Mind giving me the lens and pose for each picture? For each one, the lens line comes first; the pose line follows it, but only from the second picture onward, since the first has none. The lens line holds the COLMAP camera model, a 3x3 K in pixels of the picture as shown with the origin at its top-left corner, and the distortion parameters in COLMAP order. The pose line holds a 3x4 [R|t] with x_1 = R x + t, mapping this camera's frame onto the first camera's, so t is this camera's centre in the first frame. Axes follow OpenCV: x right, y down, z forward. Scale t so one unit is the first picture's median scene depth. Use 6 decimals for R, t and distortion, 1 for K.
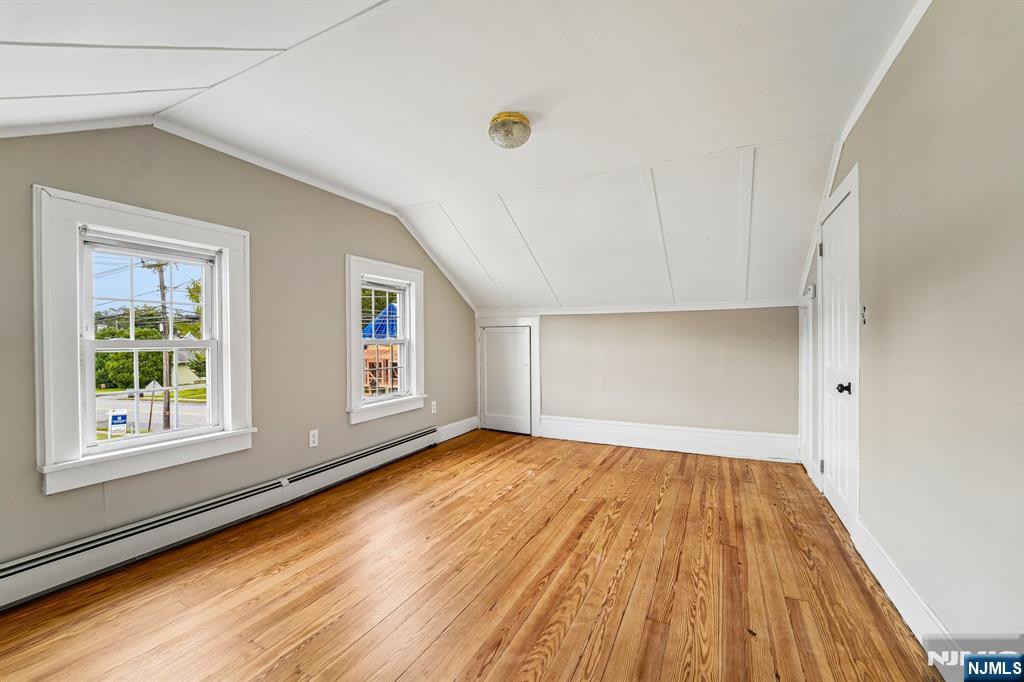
lens RADIAL K [[419.6, 0, 510.2], [0, 419.6, 341.5], [0, 0, 1]] dist [-0.020843, -0.000445]
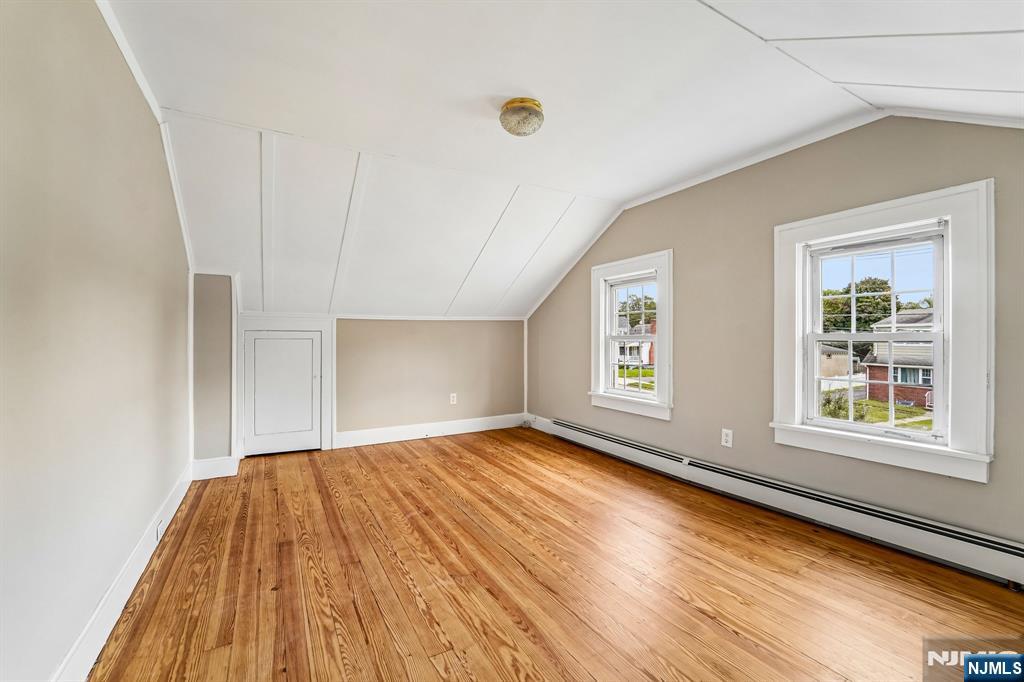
lens RADIAL K [[419.6, 0, 510.2], [0, 419.6, 341.5], [0, 0, 1]] dist [-0.020843, -0.000445]
pose [[-0.555451, 0.016585, -0.831384, 0.902789], [0.001890, 0.999824, 0.018683, -0.012307], [0.831547, 0.008806, -0.555385, 1.684753]]
